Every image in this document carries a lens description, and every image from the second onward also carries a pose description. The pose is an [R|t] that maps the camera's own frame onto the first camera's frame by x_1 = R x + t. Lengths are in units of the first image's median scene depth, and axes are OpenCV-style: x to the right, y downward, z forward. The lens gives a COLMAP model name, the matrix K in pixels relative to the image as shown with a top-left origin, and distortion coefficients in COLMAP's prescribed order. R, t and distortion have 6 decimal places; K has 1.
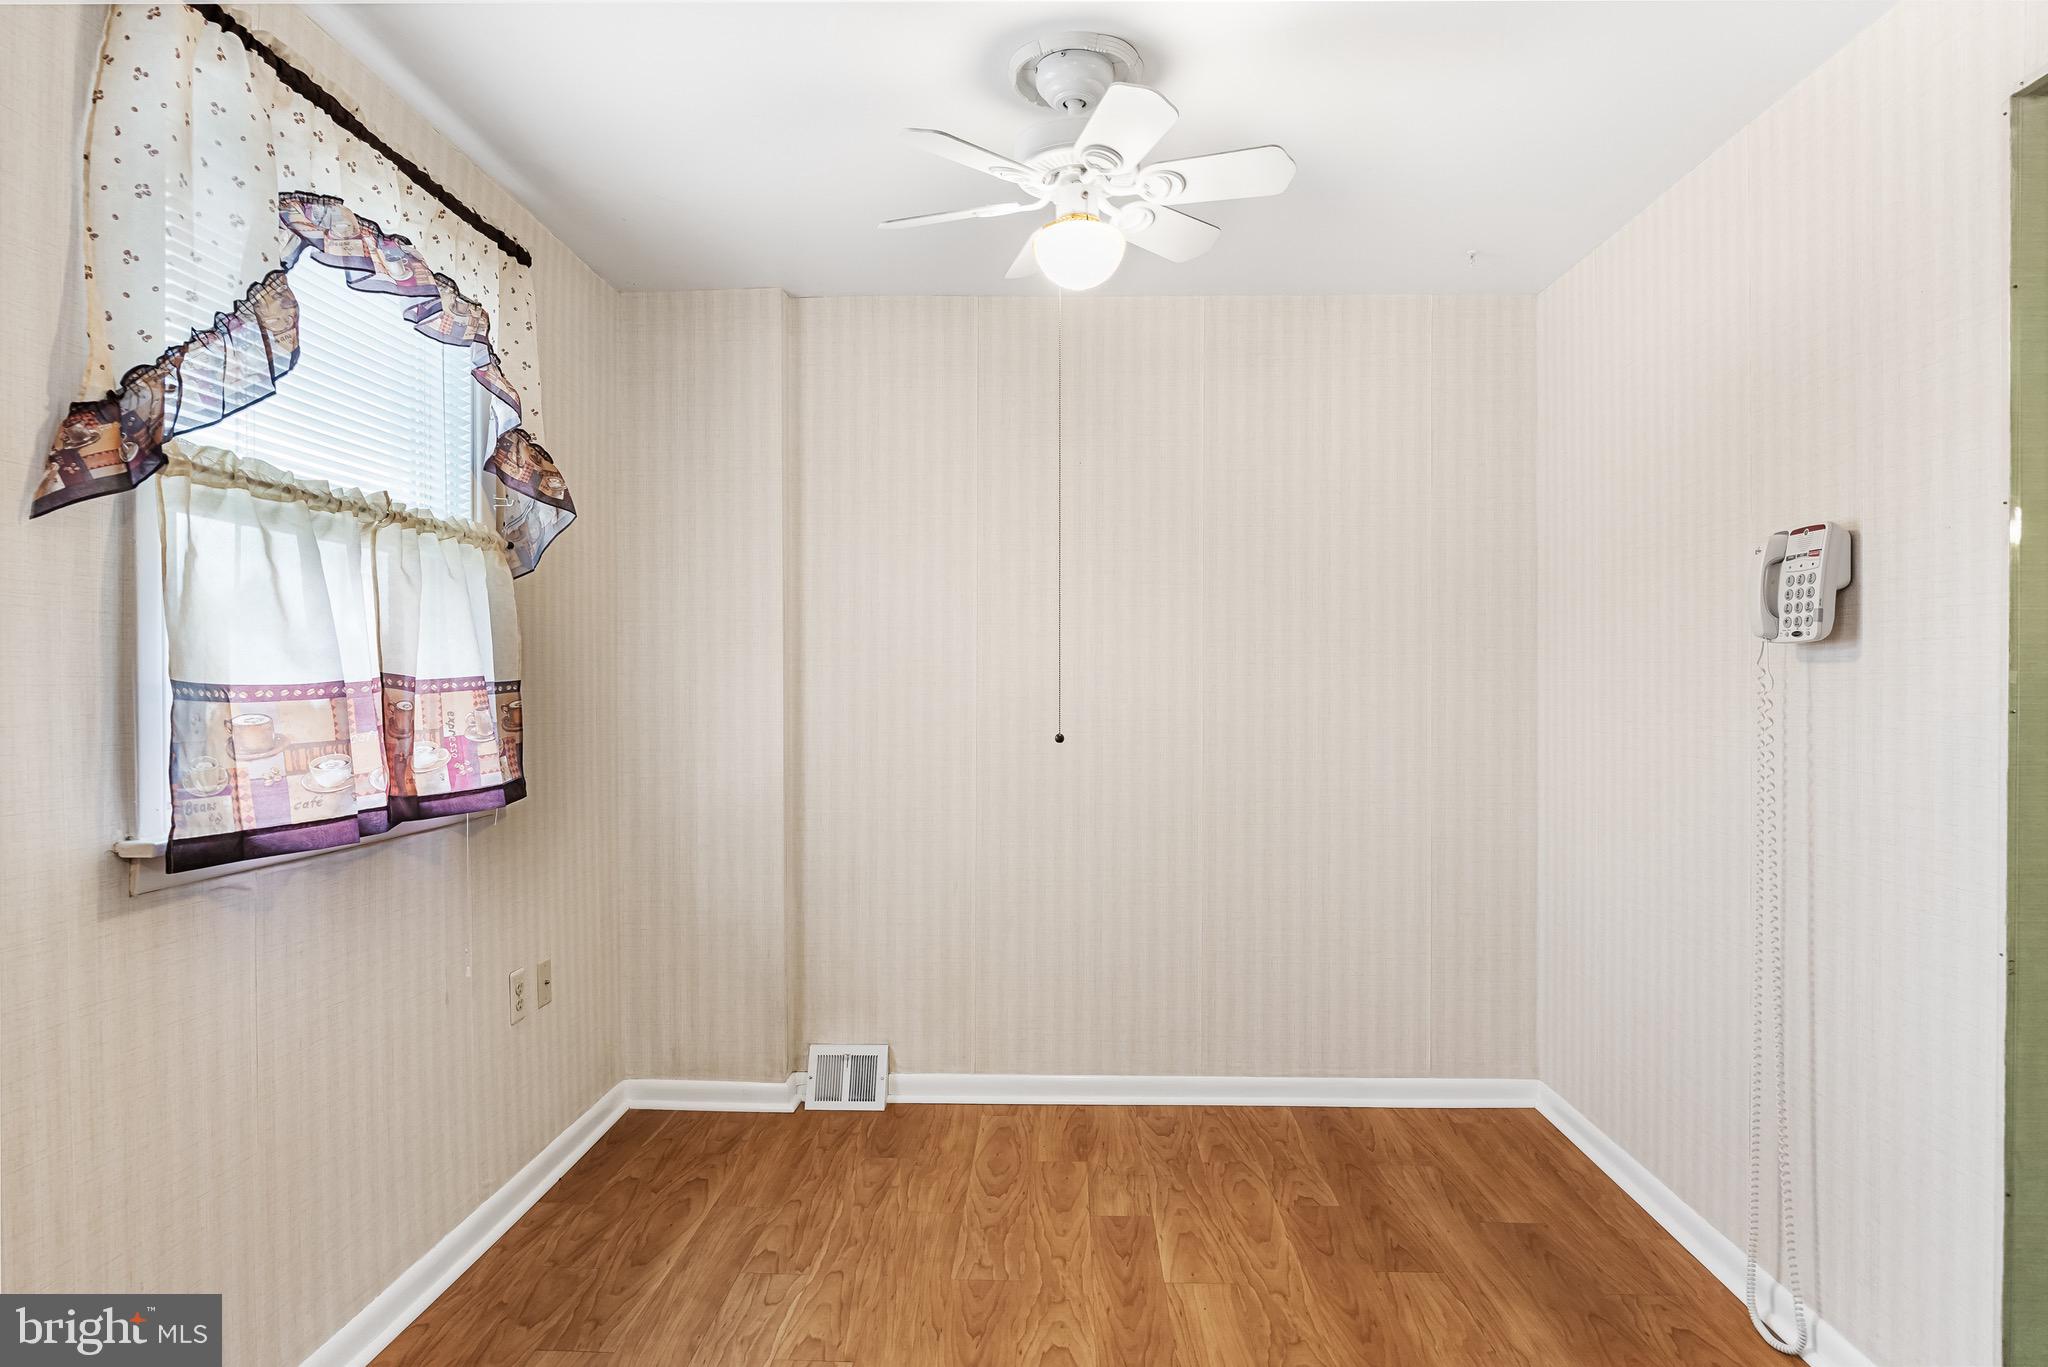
lens RADIAL K [[1139.4, 0, 1032.2], [0, 1139.4, 686.0], [0, 0, 1]] dist [-0.009424, 0.003141]
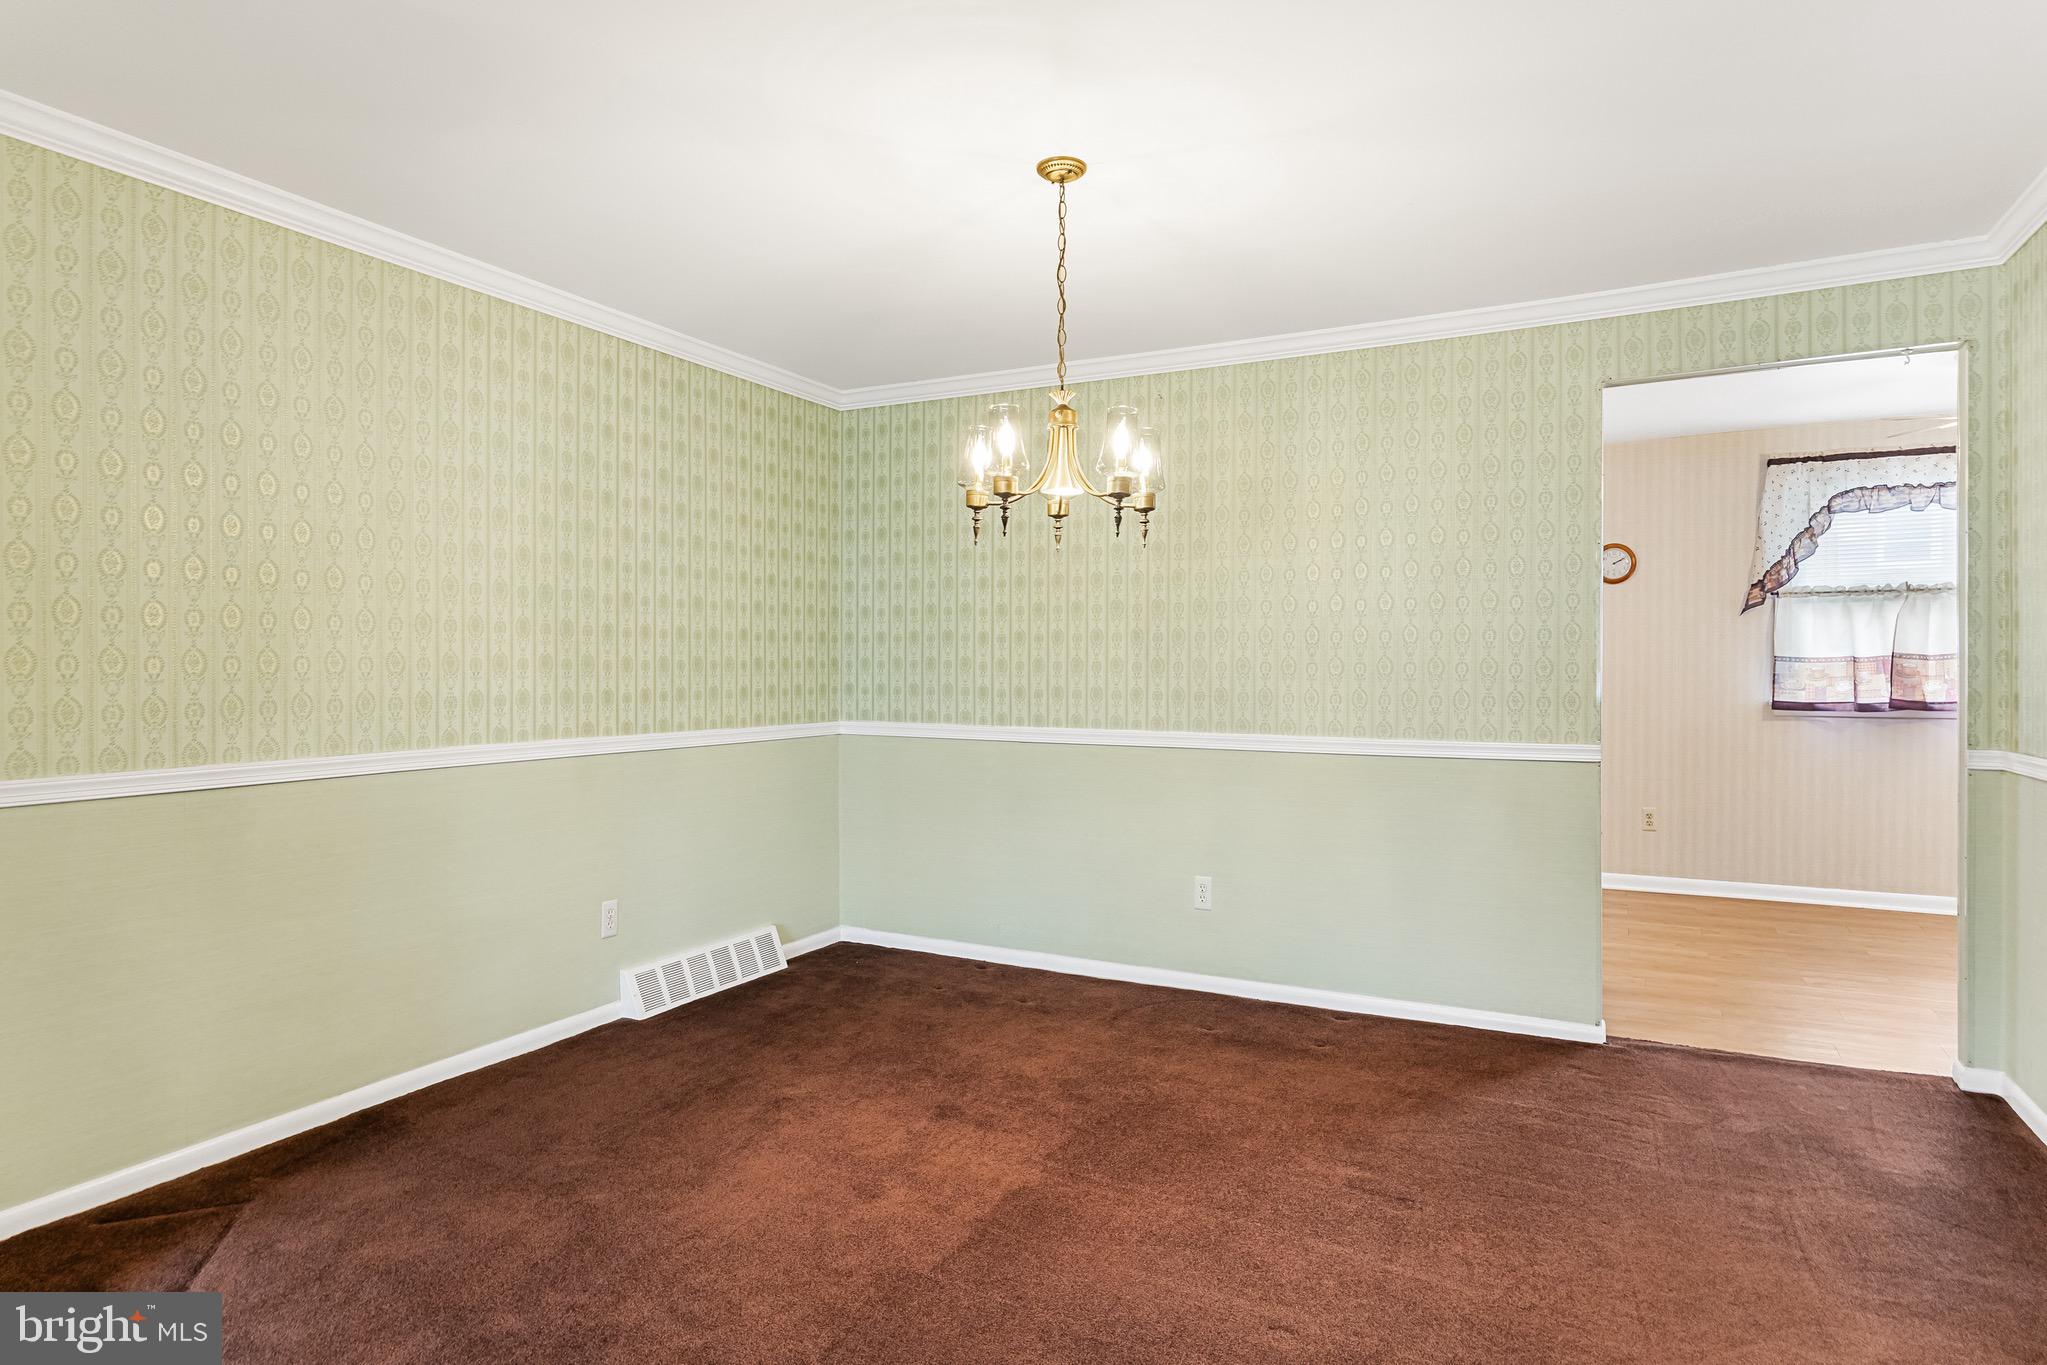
lens RADIAL K [[1138.9, 0, 1016.1], [0, 1138.9, 682.2], [0, 0, 1]] dist [-0.009424, 0.003141]
pose [[-0.438336, 0.013045, -0.898716, 2.185886], [-0.003525, 0.999862, 0.016233, 0.017668], [0.898804, 0.010284, -0.438230, 0.264087]]
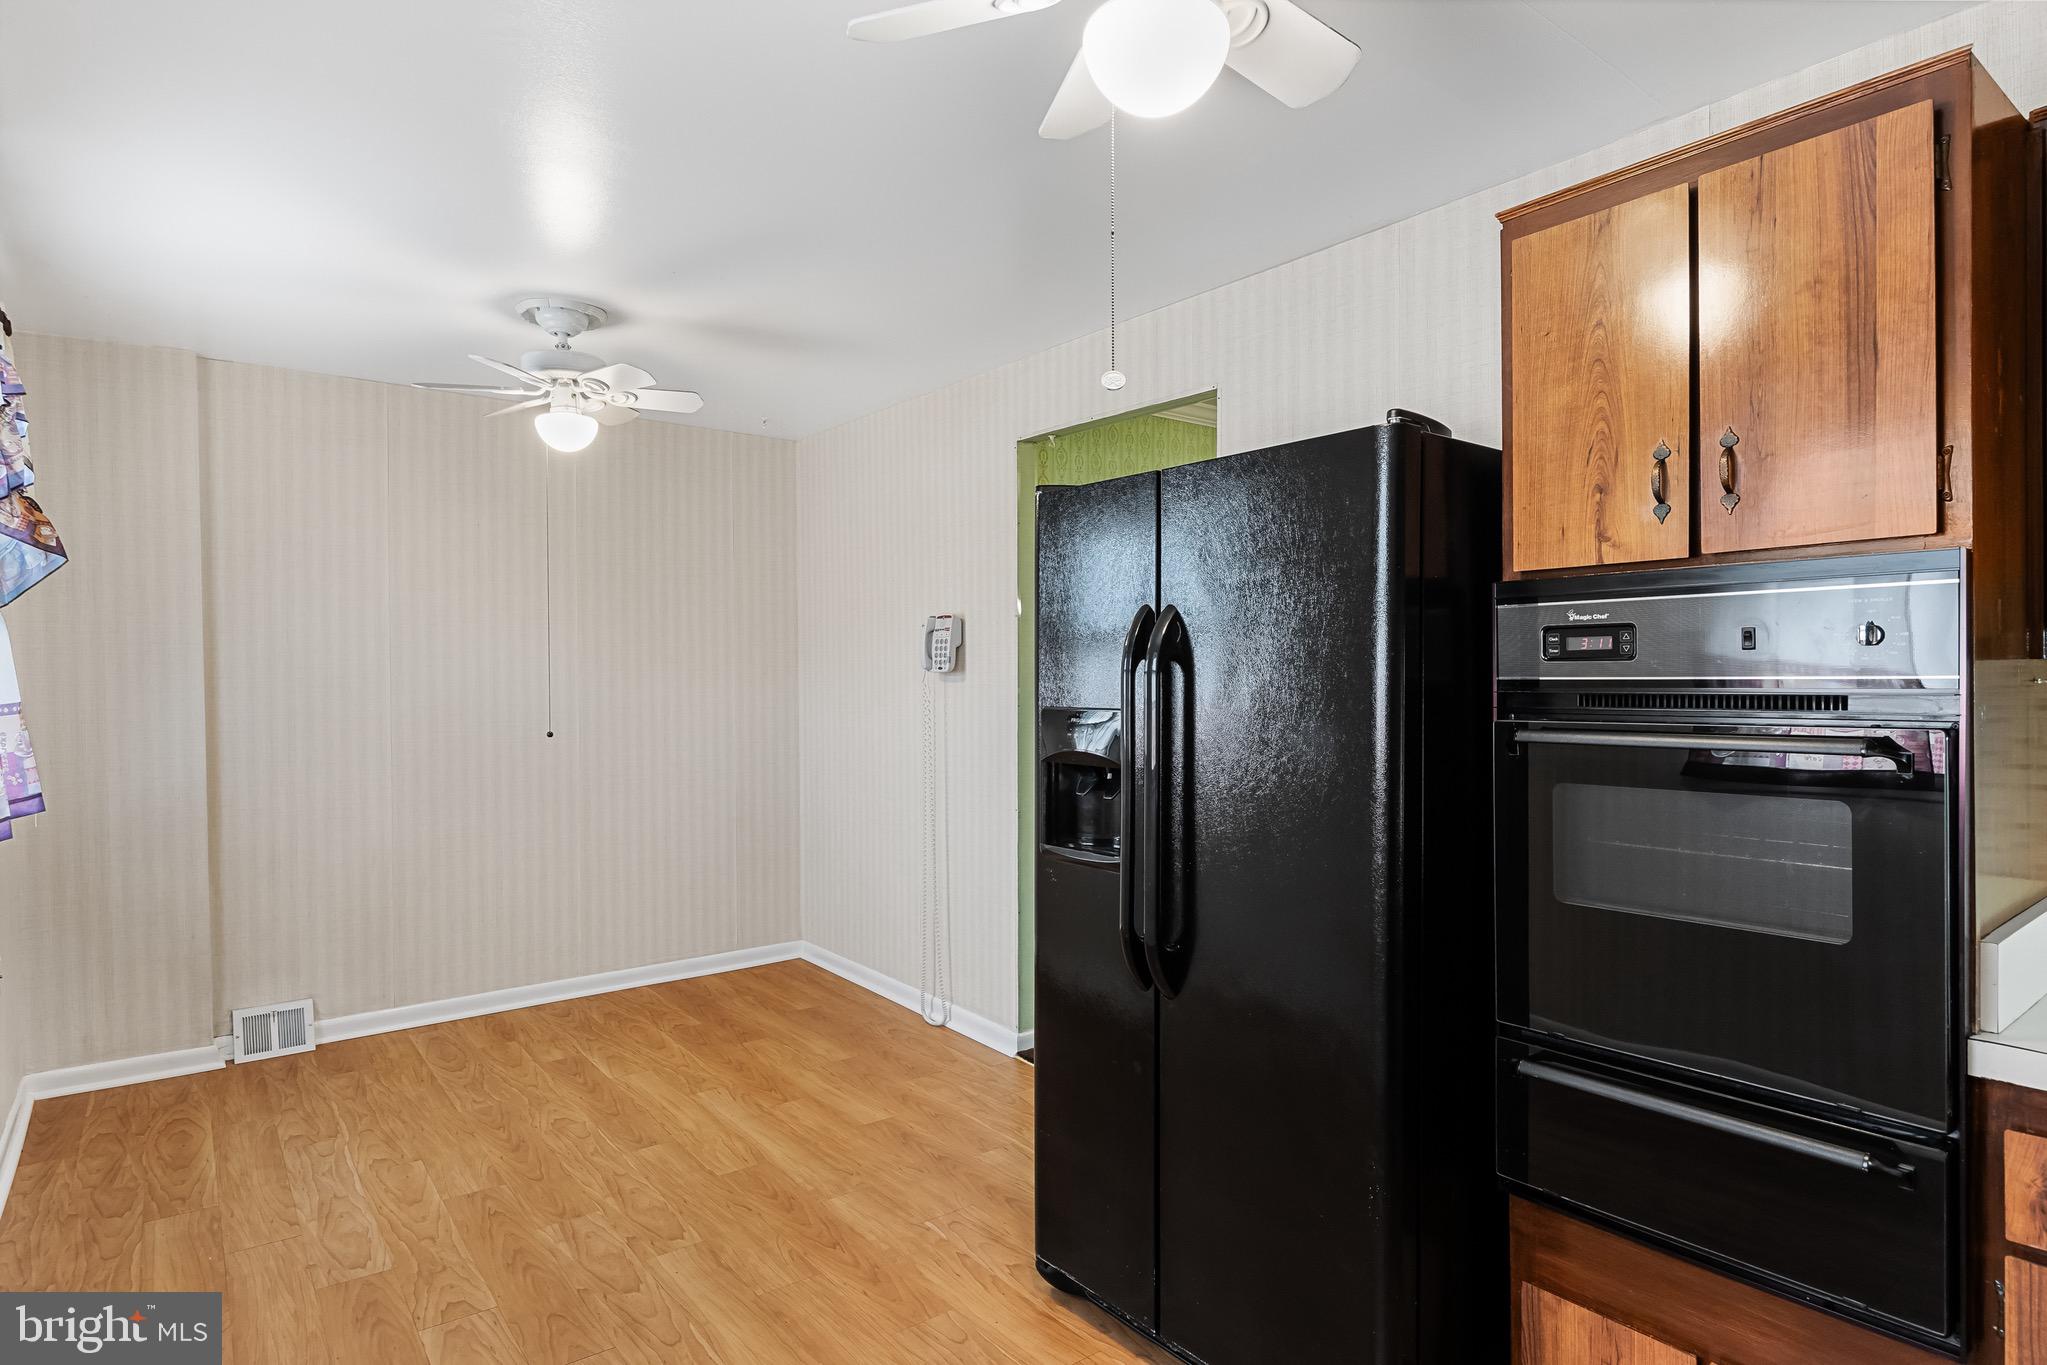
lens RADIAL K [[1109.0, 0, 1028.2], [0, 1109.0, 676.4], [0, 0, 1]] dist [-0.010077, 0.001738]
pose [[0.771745, -0.006567, 0.635898, -0.370597], [0.007561, 0.999971, 0.001150, -0.025947], [-0.635887, 0.003920, 0.771772, -0.501718]]
